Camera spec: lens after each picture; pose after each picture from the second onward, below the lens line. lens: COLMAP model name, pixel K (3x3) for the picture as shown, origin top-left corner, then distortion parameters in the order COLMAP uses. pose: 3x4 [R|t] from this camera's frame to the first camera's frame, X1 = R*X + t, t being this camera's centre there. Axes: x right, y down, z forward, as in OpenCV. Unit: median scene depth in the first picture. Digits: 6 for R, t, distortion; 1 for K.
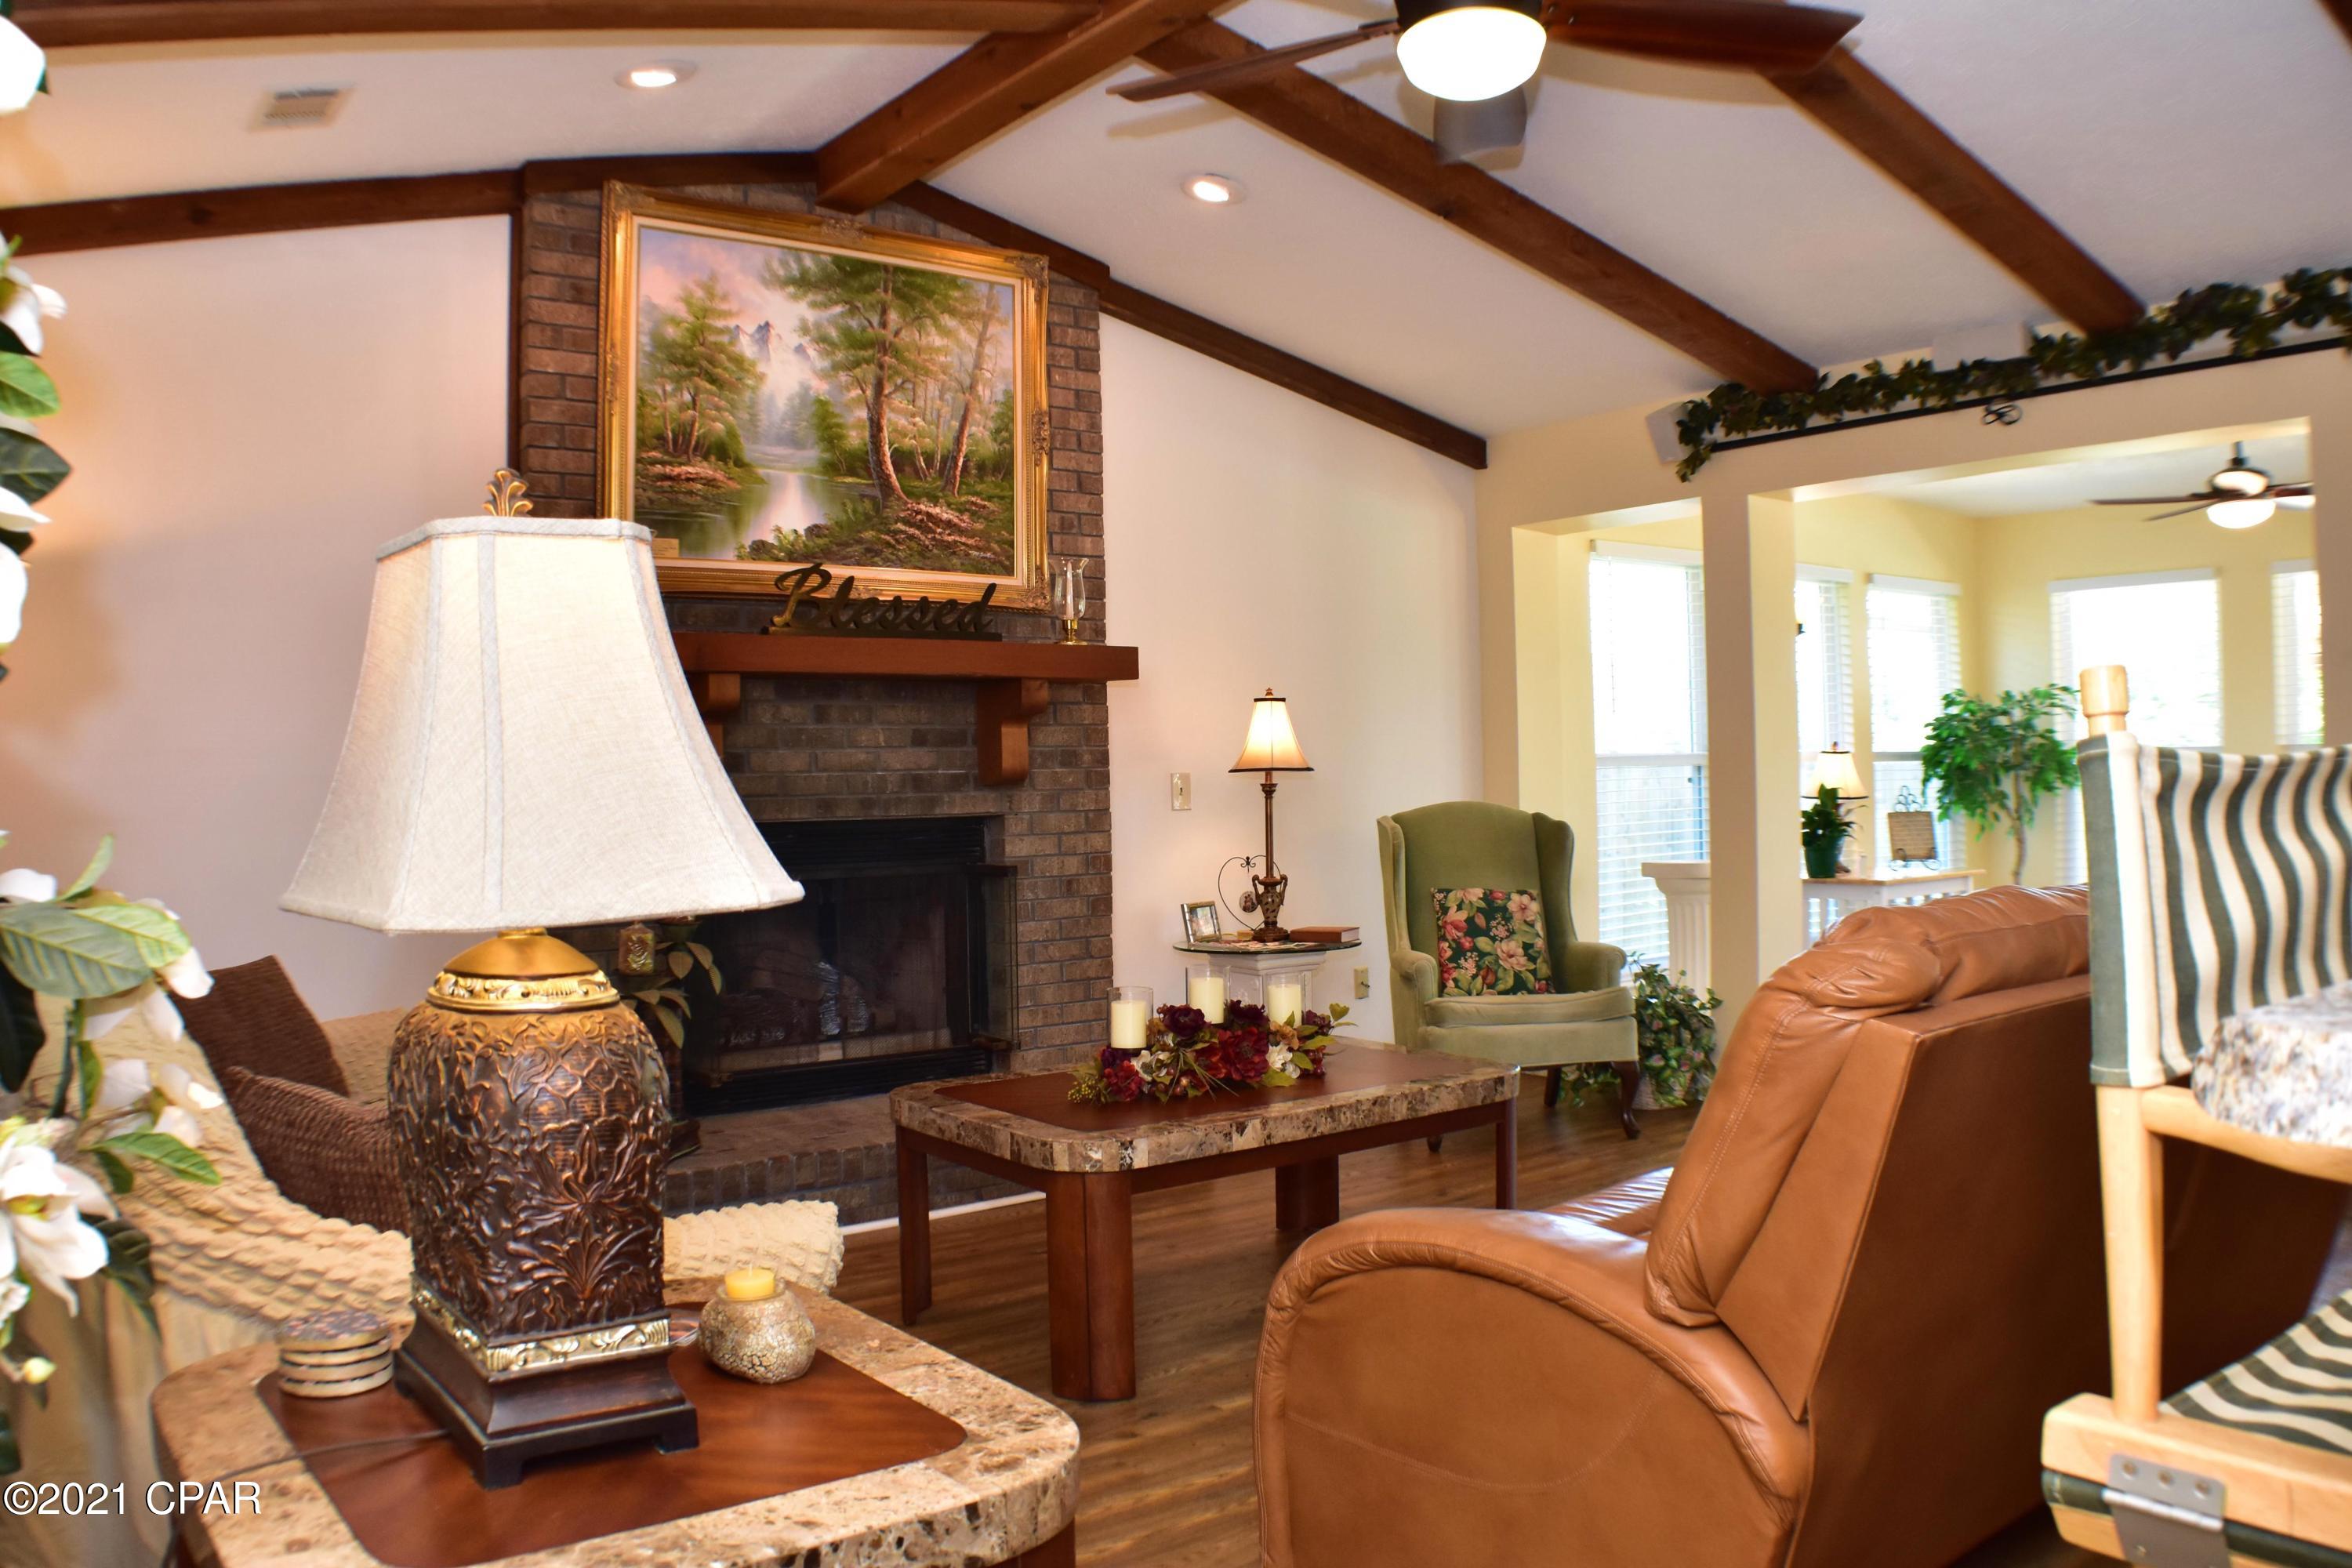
lens RADIAL K [[1800.4, 0, 1187.1], [0, 1800.4, 771.8], [0, 0, 1]] dist [-0.195900, 0.054337]
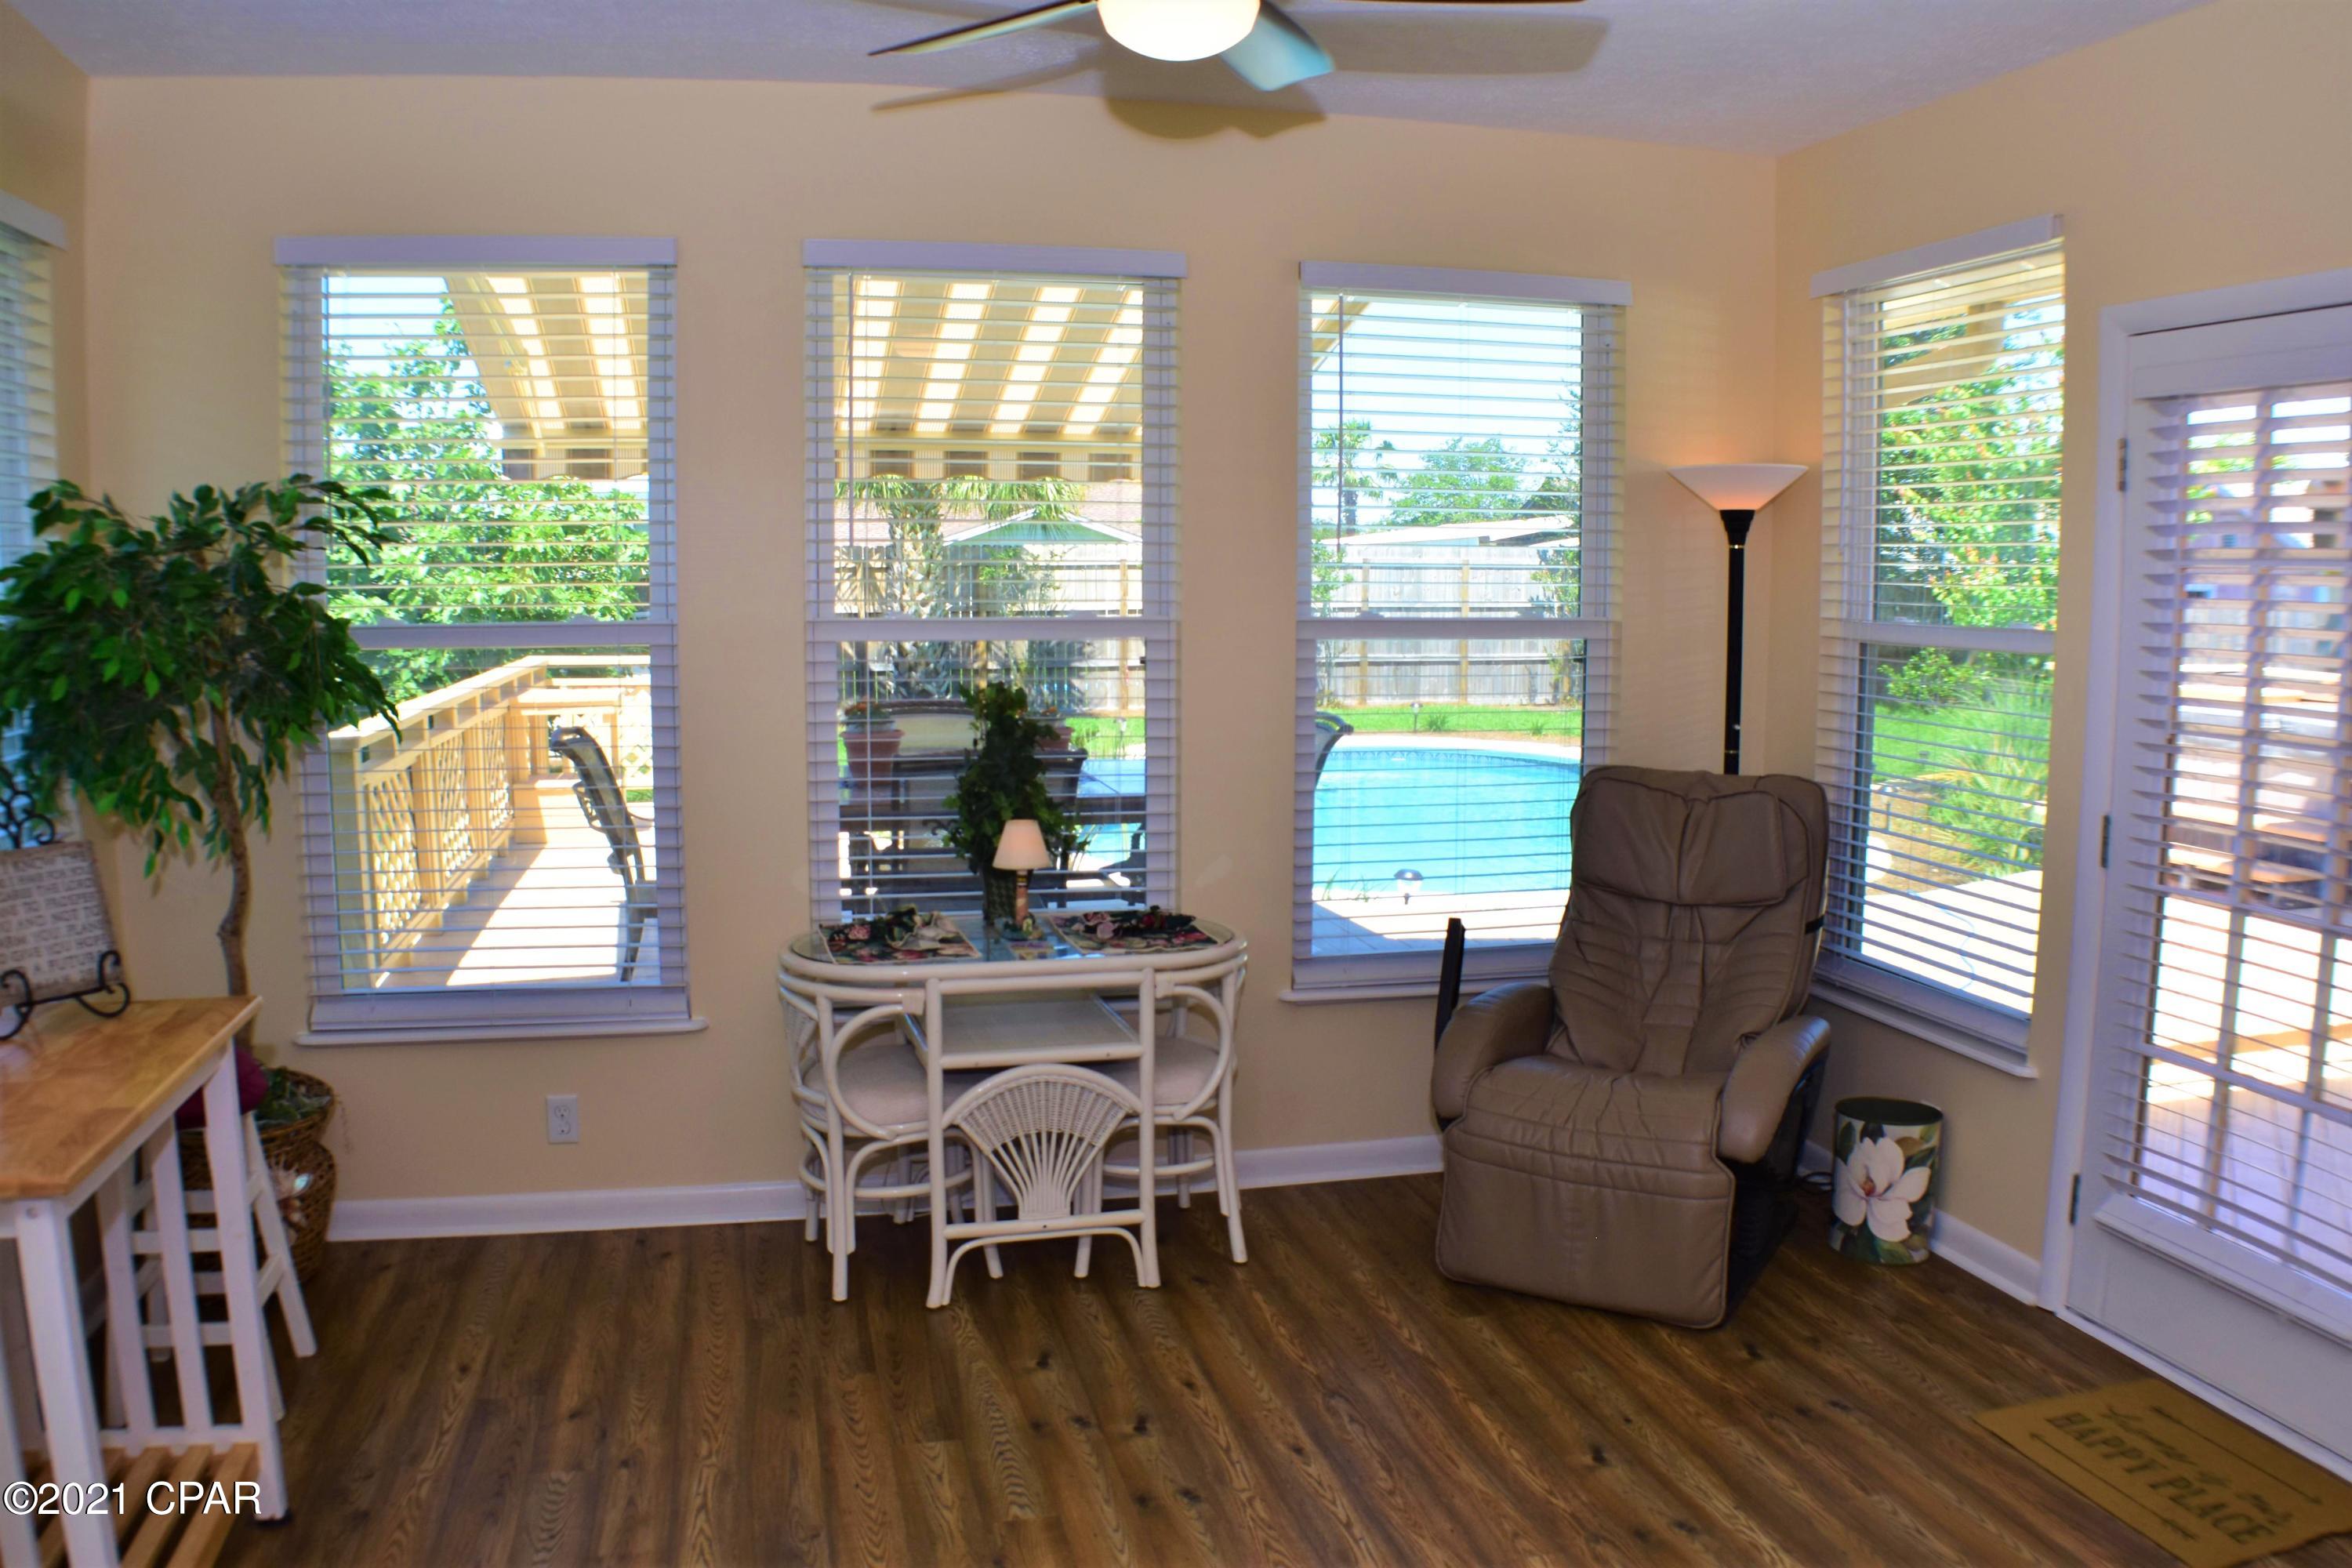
lens RADIAL K [[1800.4, 0, 1176.1], [0, 1800.4, 782.7], [0, 0, 1]] dist [-0.195900, 0.054337]
pose [[0.405747, -0.087952, 0.909744, 0.320045], [-0.013752, 0.994659, 0.102295, -0.033976], [-0.913882, -0.054017, 0.402370, 0.978242]]
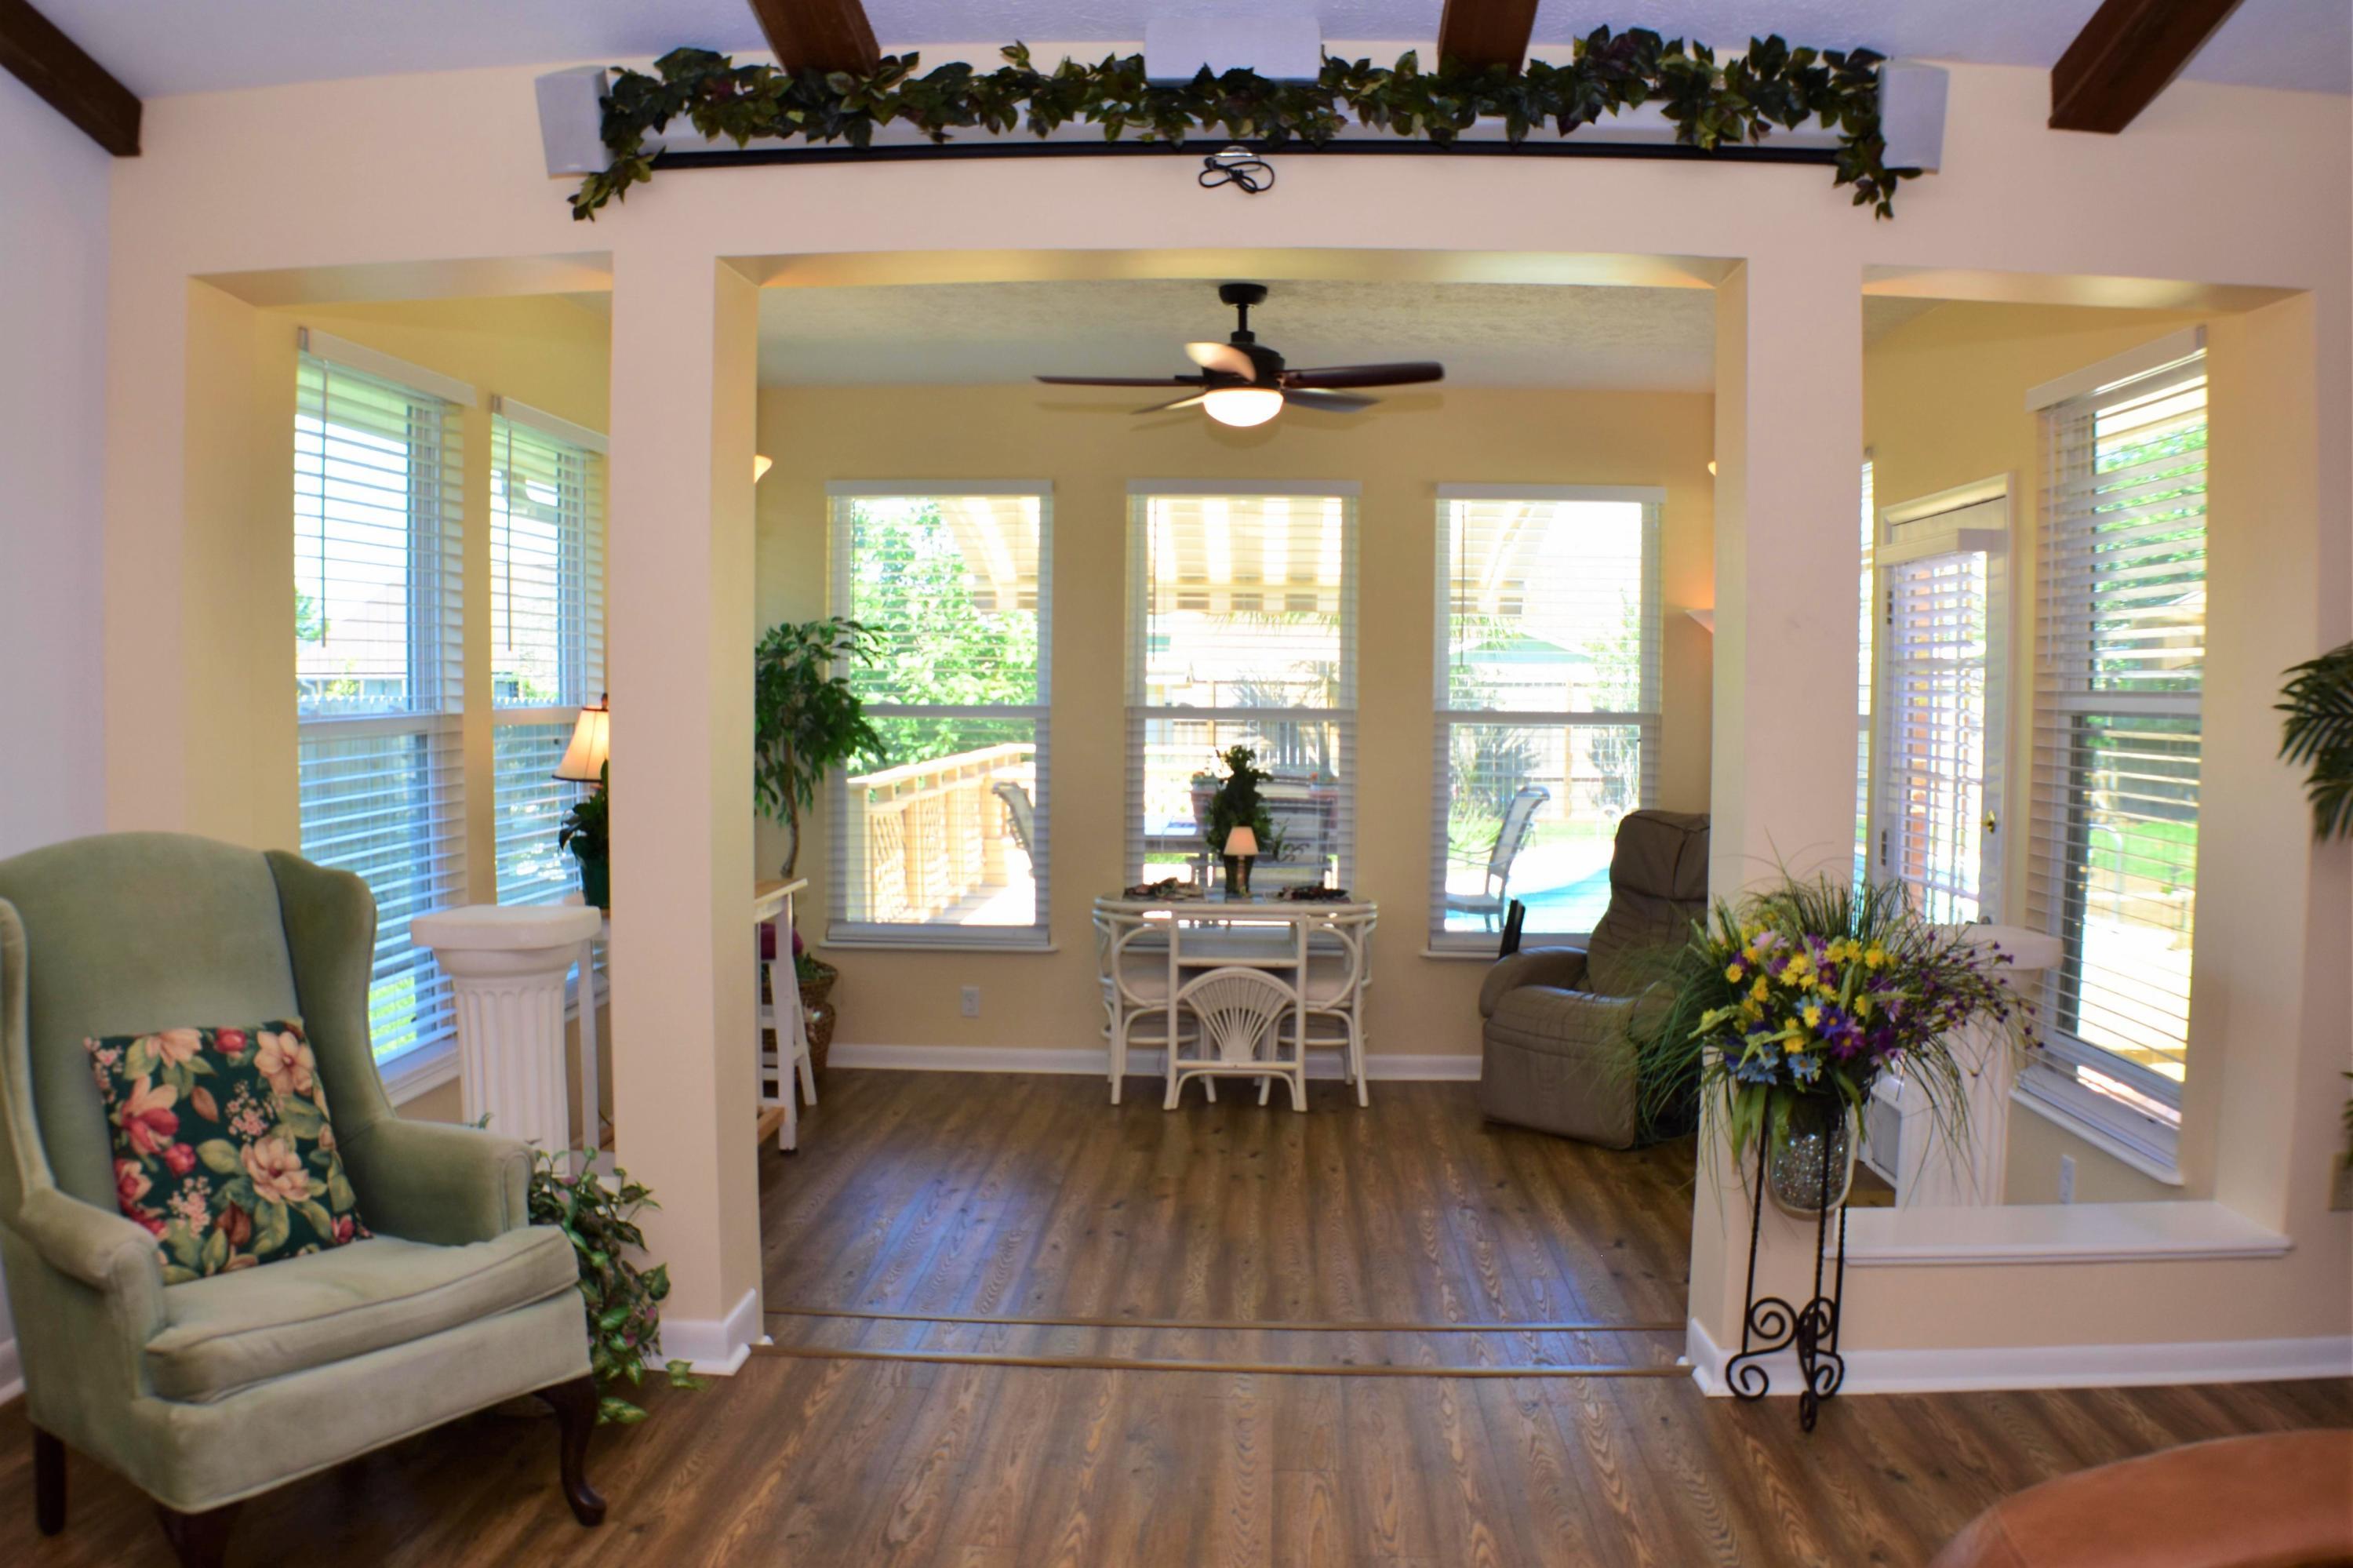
lens RADIAL K [[1801.2, 0, 1170.5], [0, 1801.2, 788.5], [0, 0, 1]] dist [-0.195900, 0.054337]
pose [[0.645135, -0.019413, 0.763822, -0.003793], [-0.024461, 0.998640, 0.046042, -0.024394], [-0.763677, -0.048387, 0.643783, 0.582822]]
